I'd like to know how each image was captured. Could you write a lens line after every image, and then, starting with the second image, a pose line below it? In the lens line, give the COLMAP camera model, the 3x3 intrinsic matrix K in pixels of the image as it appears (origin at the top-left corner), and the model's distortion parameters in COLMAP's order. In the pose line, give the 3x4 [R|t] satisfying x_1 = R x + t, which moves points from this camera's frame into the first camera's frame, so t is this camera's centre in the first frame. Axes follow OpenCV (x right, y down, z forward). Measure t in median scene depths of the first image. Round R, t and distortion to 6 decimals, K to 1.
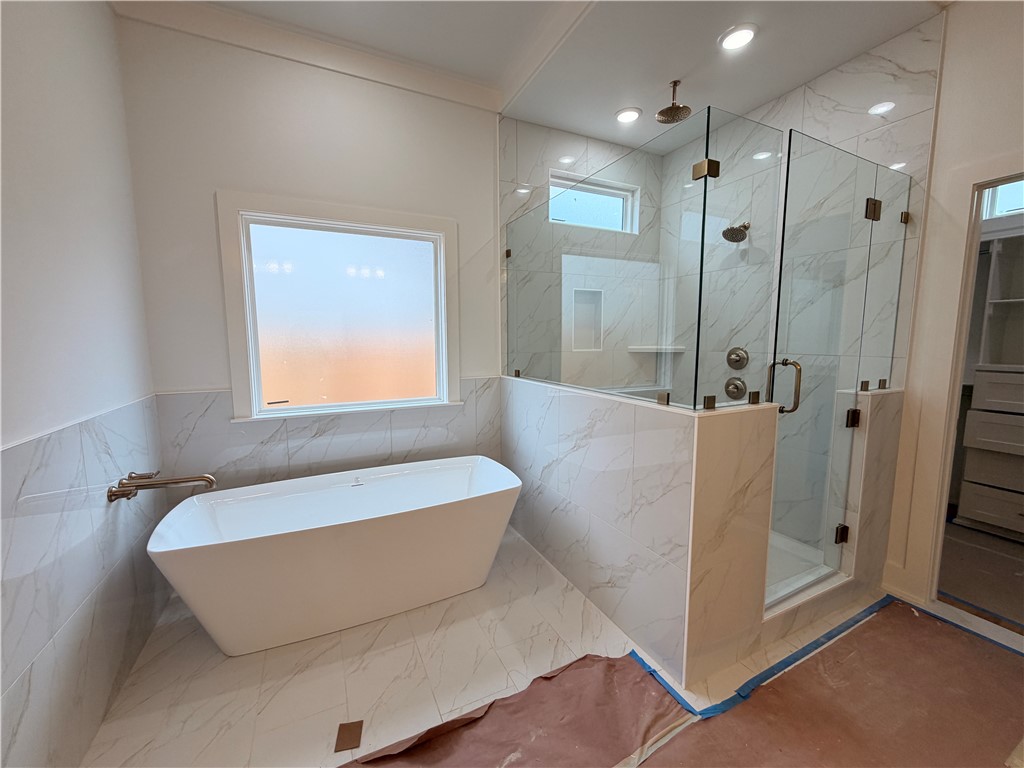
lens RADIAL K [[407.0, 0, 510.7], [0, 407.0, 384.8], [0, 0, 1]] dist [-0.000002, 0.000104]
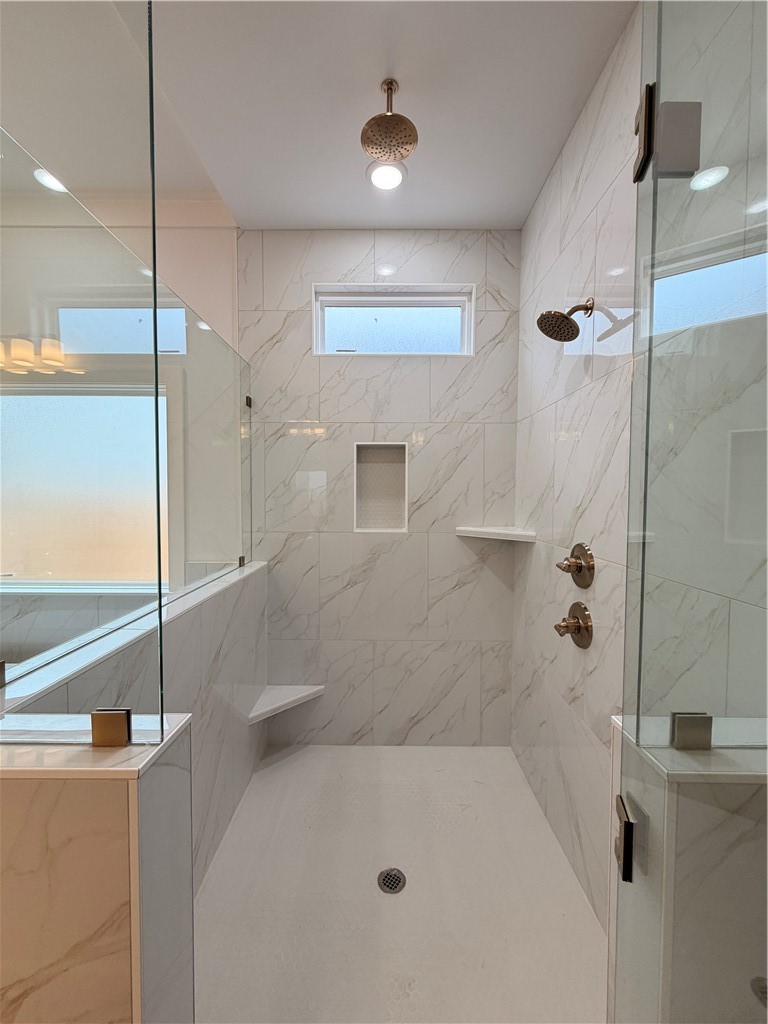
lens RADIAL K [[407.0, 0, 384.0], [0, 407.0, 512.0], [0, 0, 1]] dist [-0.000002, 0.000104]
pose [[0.899189, 0.027818, -0.436675, 0.538798], [-0.058667, 0.996631, -0.057317, -0.085990], [0.433609, 0.077157, 0.897792, 0.426699]]
